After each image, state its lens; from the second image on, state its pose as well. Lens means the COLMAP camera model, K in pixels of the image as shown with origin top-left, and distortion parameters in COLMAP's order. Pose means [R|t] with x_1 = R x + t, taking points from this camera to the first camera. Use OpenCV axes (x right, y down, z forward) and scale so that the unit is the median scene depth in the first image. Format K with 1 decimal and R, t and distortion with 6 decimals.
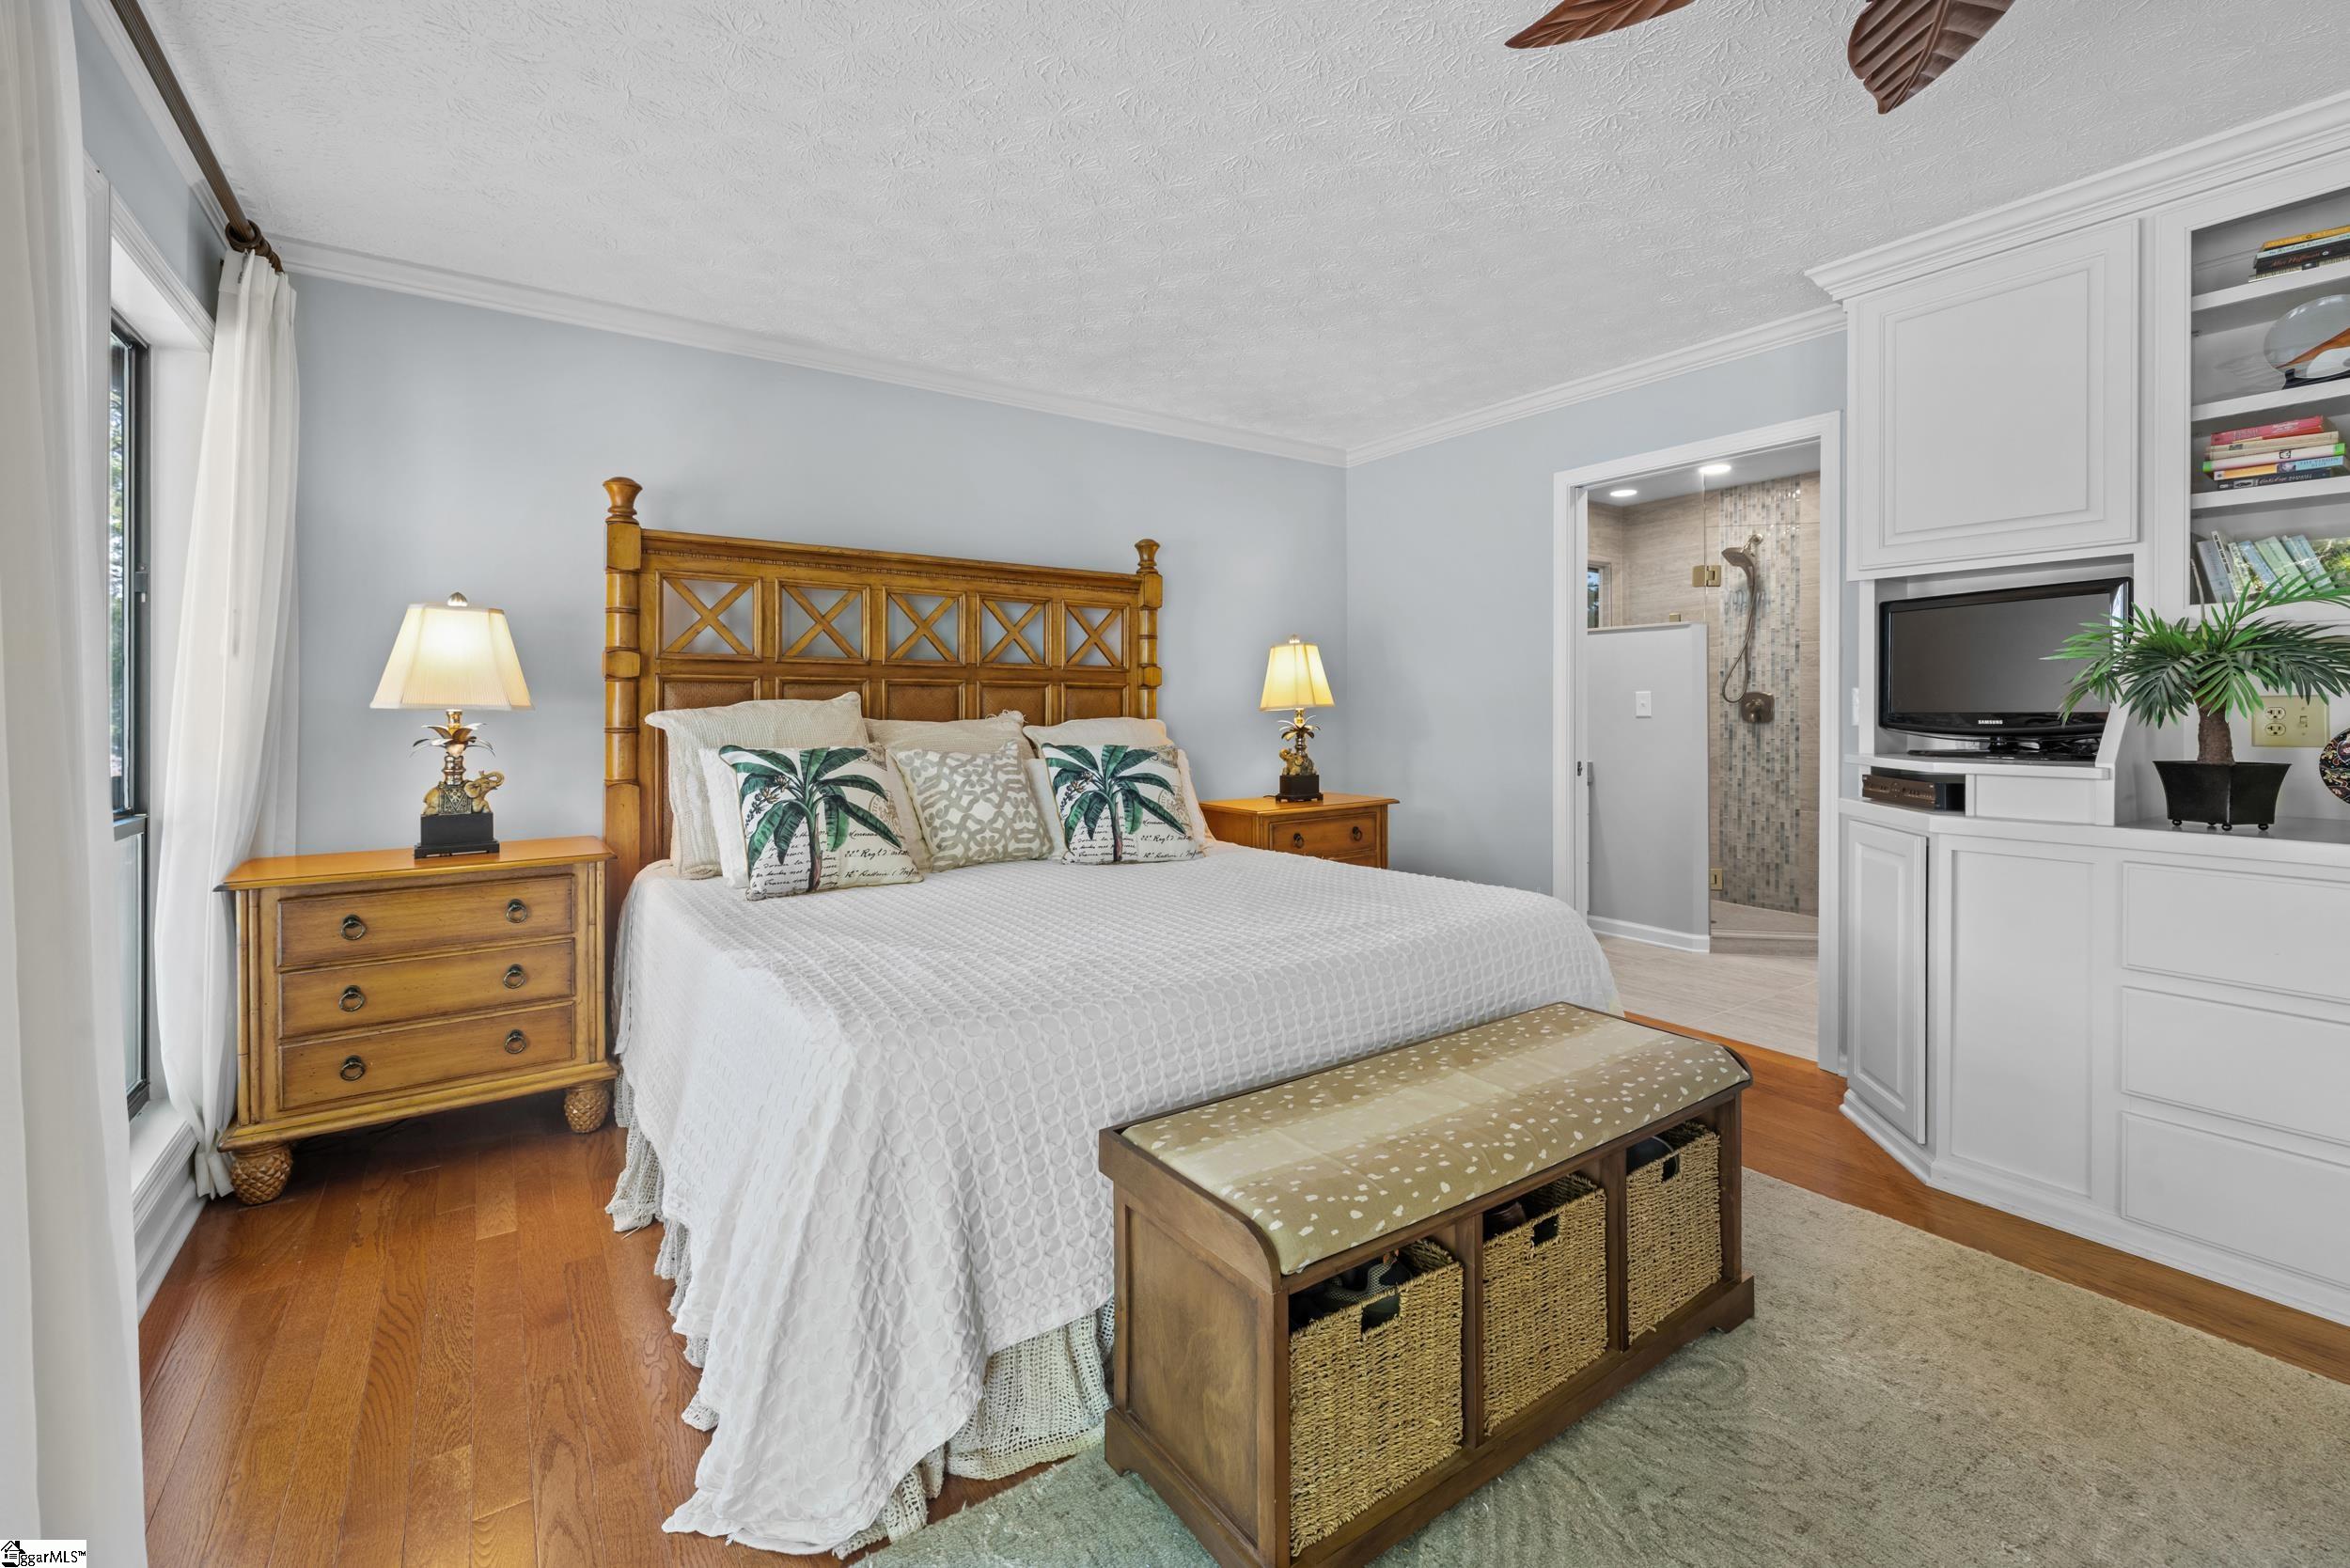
lens RADIAL K [[1014.5, 0, 1161.4], [0, 1014.5, 718.9], [0, 0, 1]] dist [-0.001131, 0.000032]
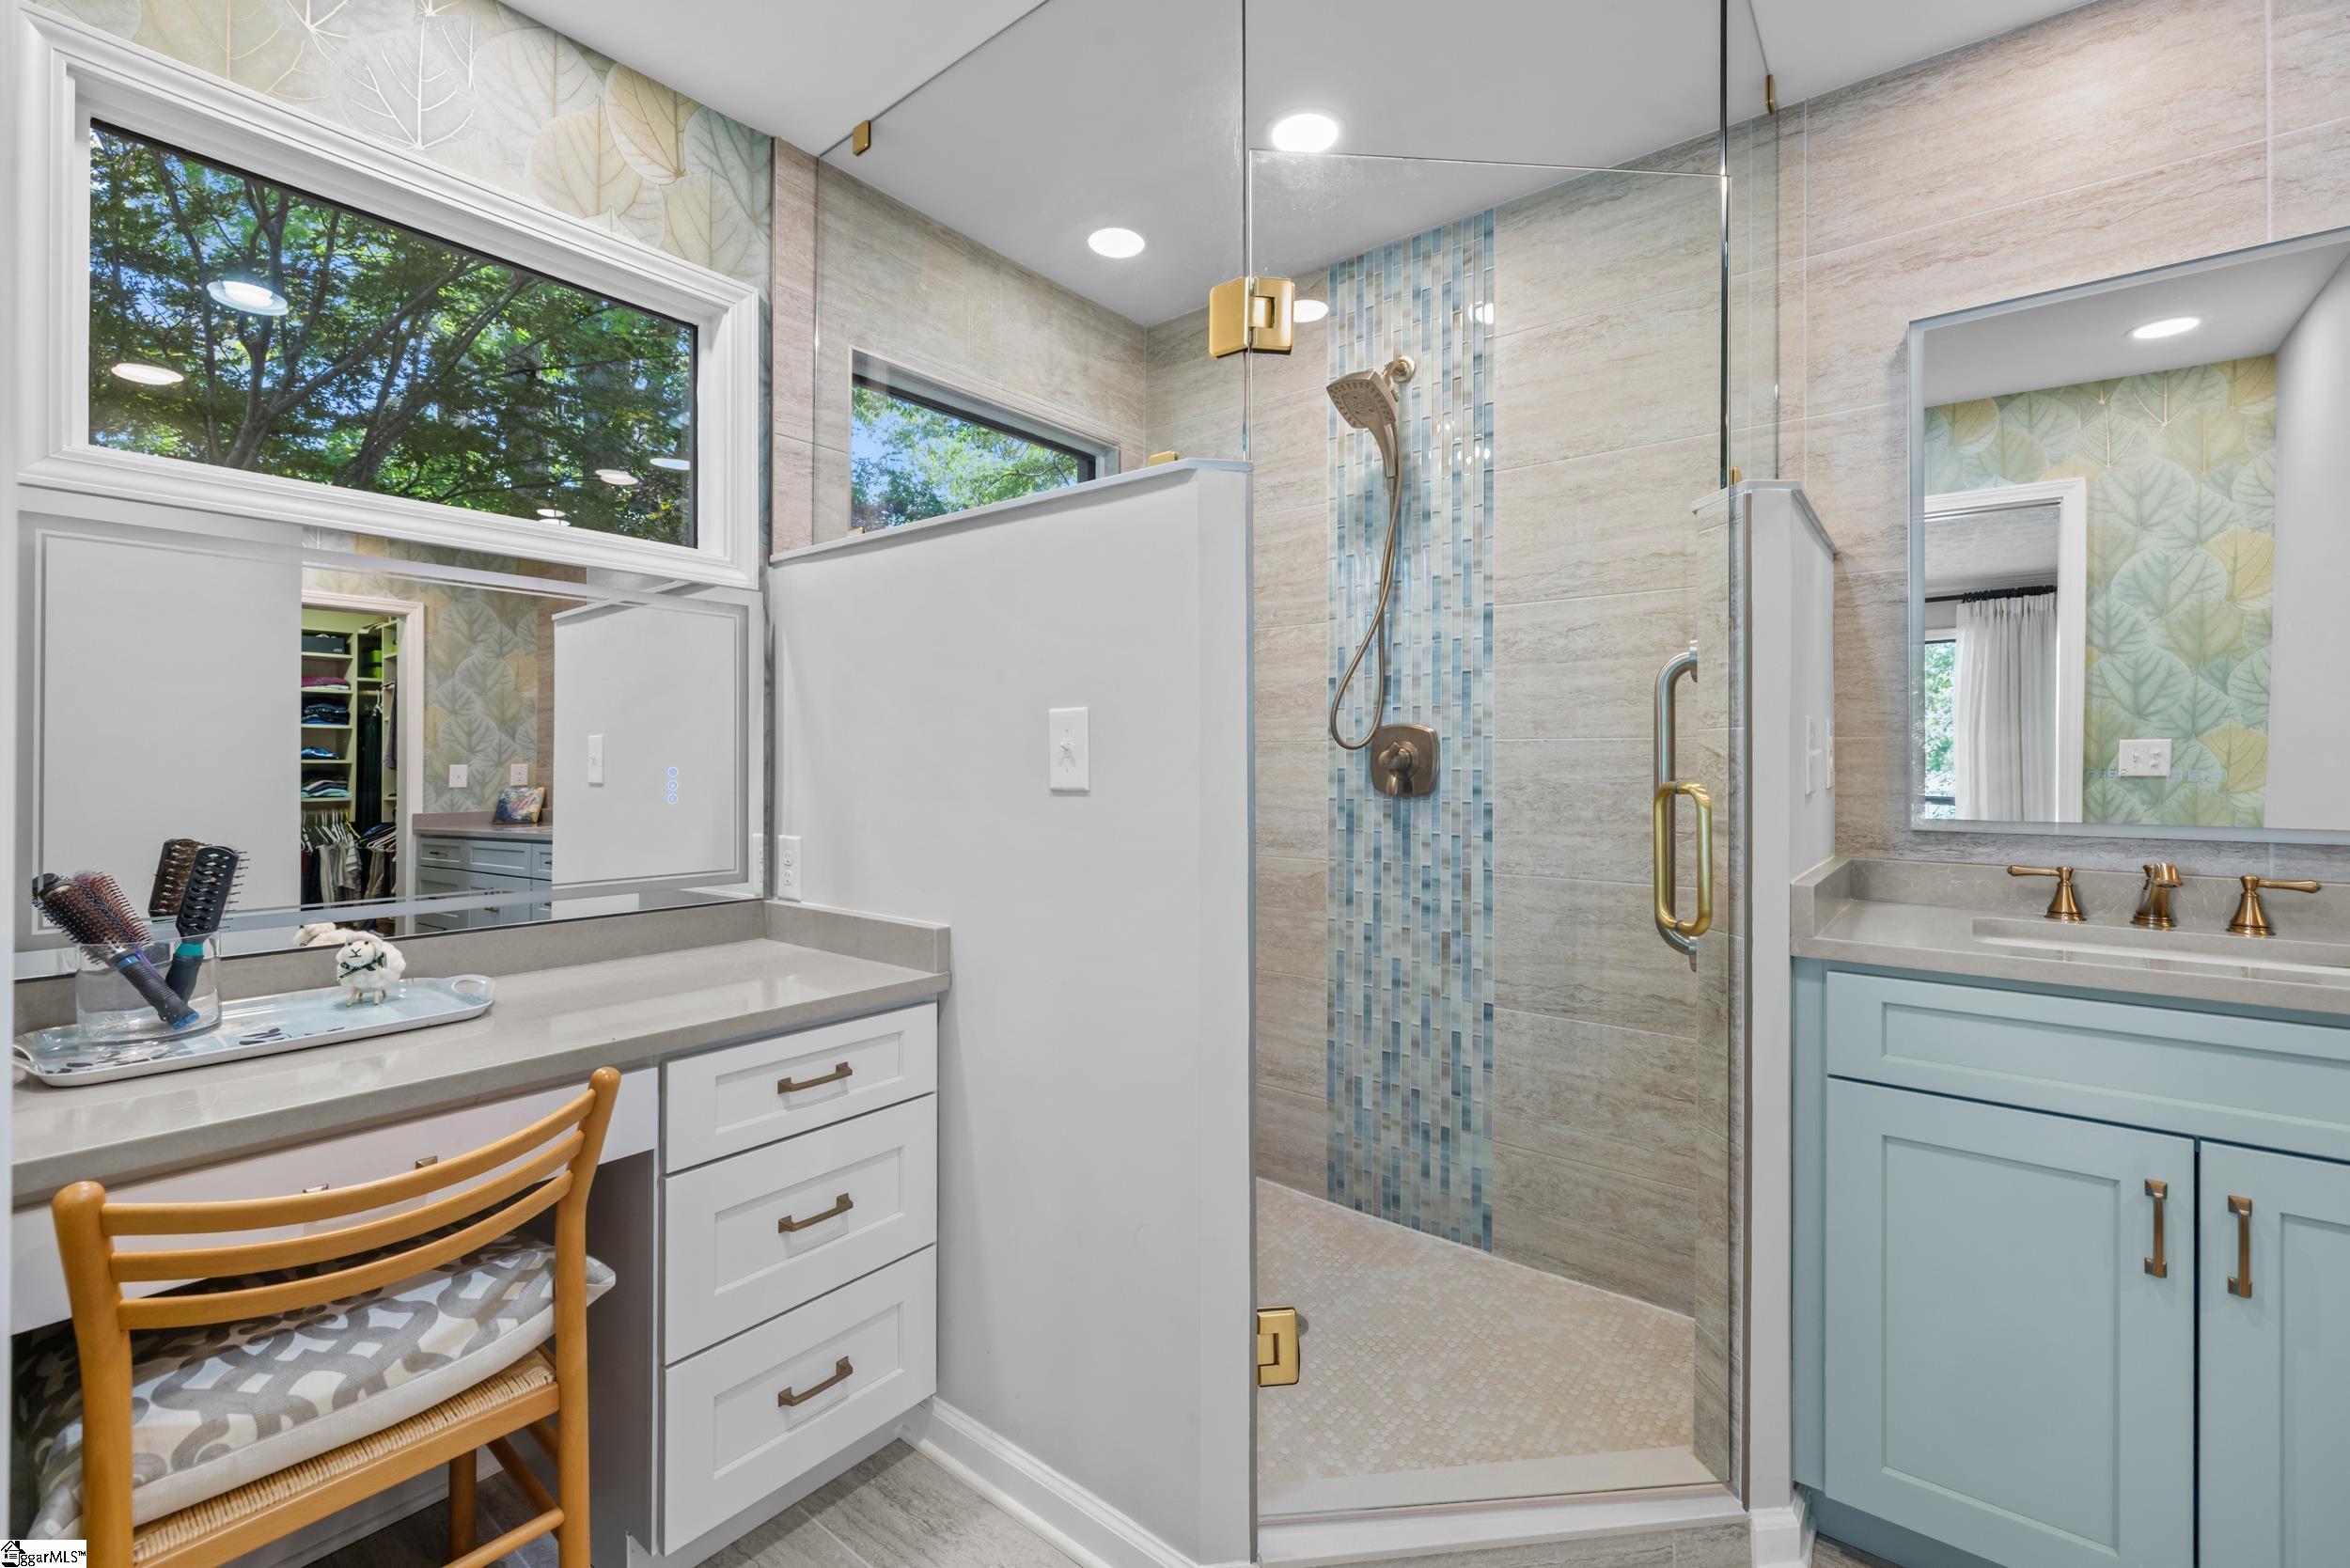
lens RADIAL K [[1014.5, 0, 1172.0], [0, 1014.5, 767.3], [0, 0, 1]] dist [-0.001131, 0.000032]
pose [[0.951566, 0.000298, 0.307446, 0.361892], [-0.000192, 1.000000, -0.000374, -0.008369], [-0.307446, 0.000297, 0.951566, 0.621028]]
